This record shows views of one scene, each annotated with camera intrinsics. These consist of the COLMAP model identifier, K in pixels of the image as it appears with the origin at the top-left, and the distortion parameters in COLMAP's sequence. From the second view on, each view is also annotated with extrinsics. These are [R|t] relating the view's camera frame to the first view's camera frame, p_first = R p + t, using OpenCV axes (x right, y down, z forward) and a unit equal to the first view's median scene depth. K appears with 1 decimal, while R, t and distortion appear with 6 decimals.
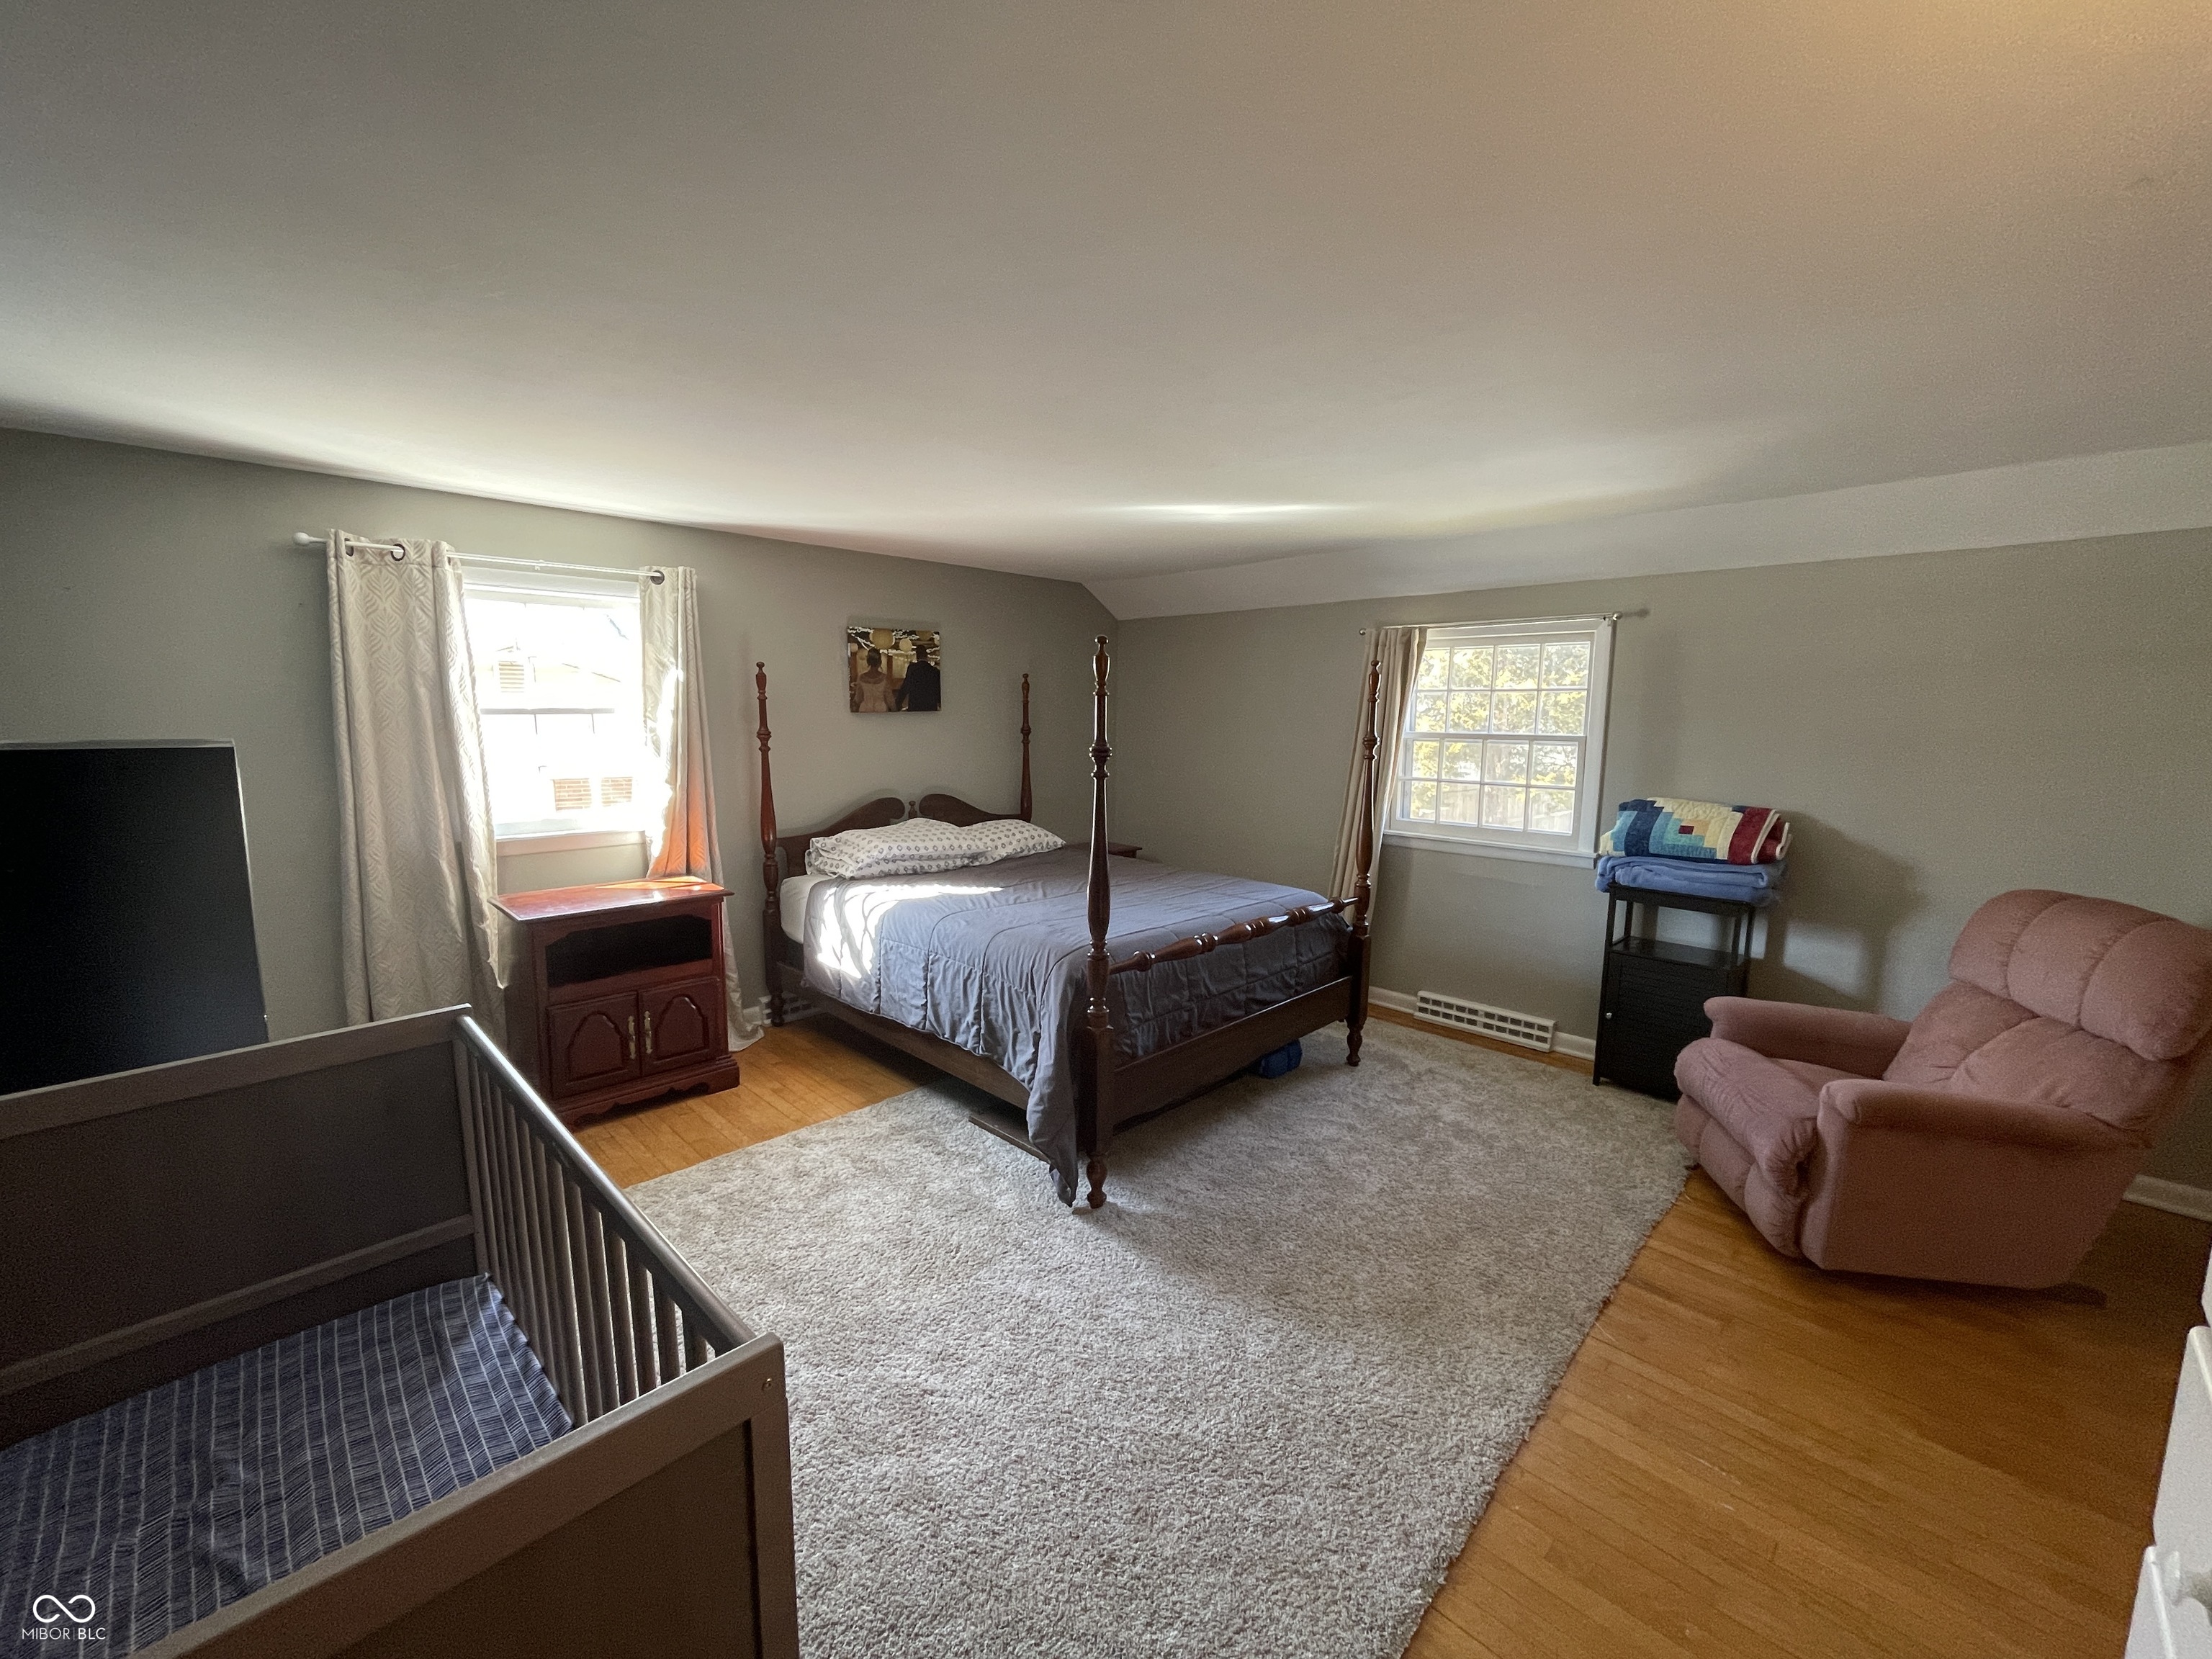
lens RADIAL K [[903.2, 0, 1102.4], [0, 903.2, 828.8], [0, 0, 1]] dist [-0.000849, -0.000019]
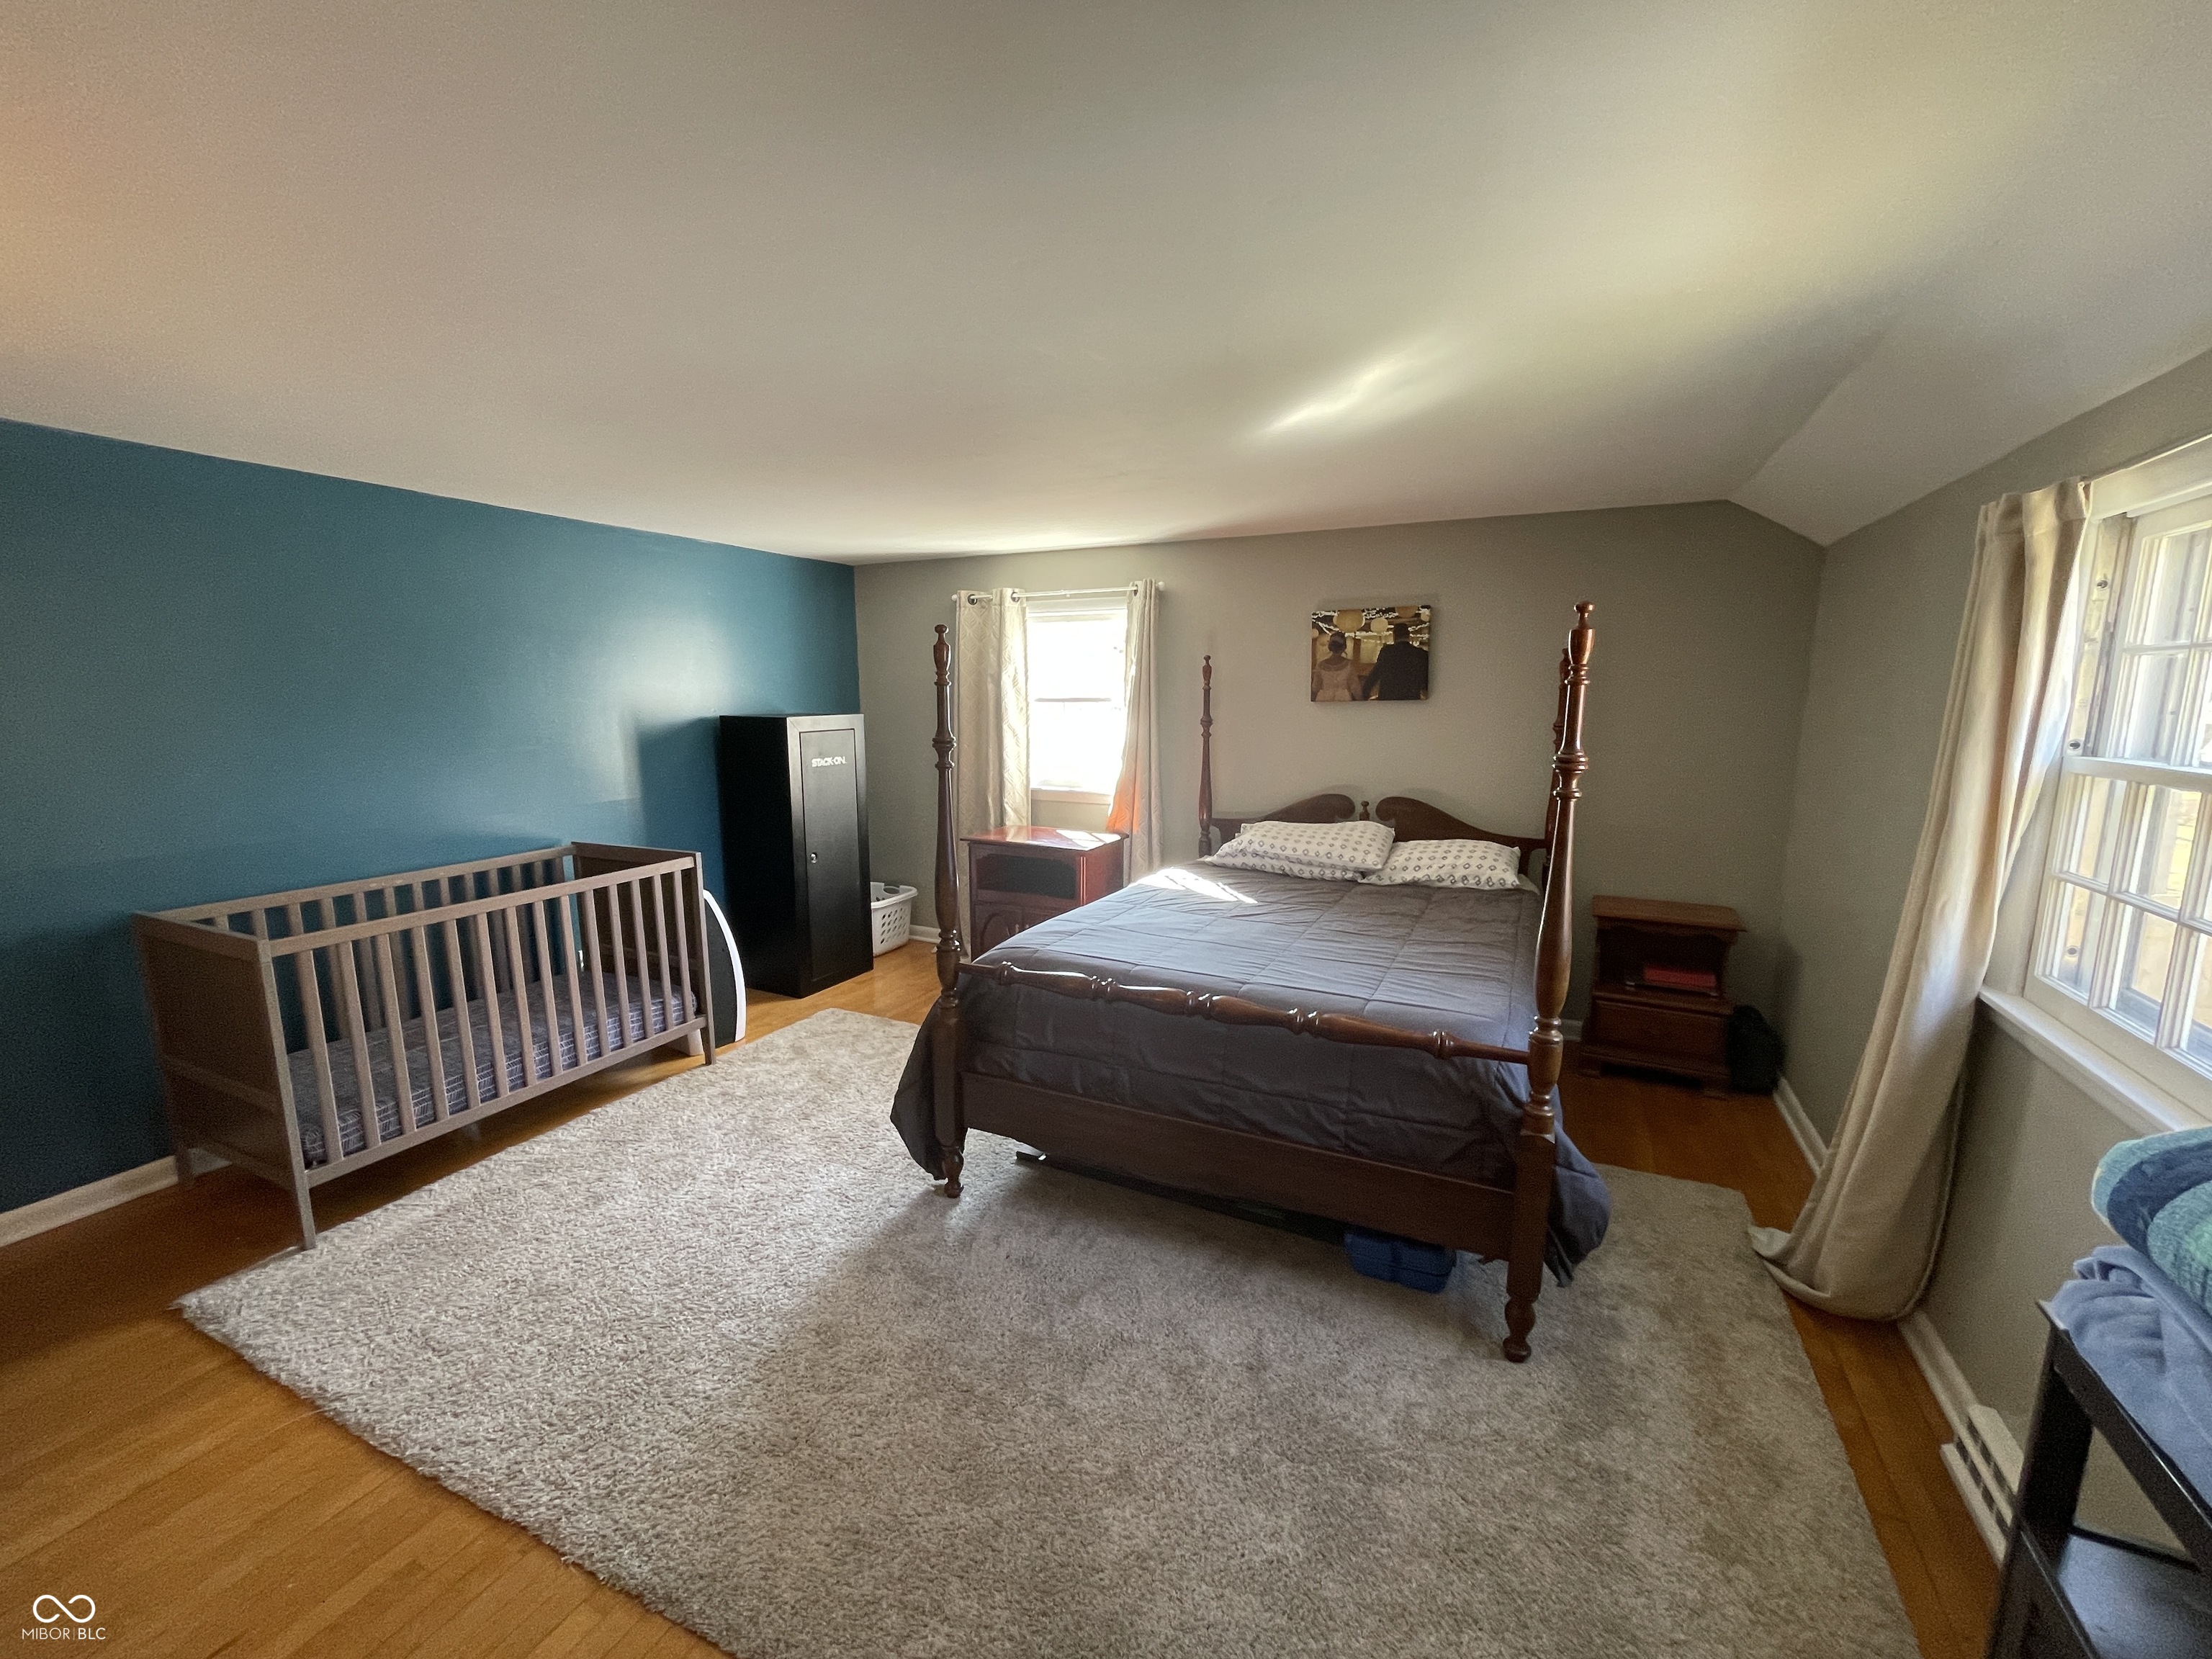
lens RADIAL K [[903.2, 0, 1102.4], [0, 903.2, 828.8], [0, 0, 1]] dist [-0.000849, -0.000019]
pose [[0.318981, 0.136624, -0.937862, 0.573759], [-0.122589, 0.987190, 0.102116, -0.066382], [0.939800, 0.082399, 0.331643, 0.487130]]
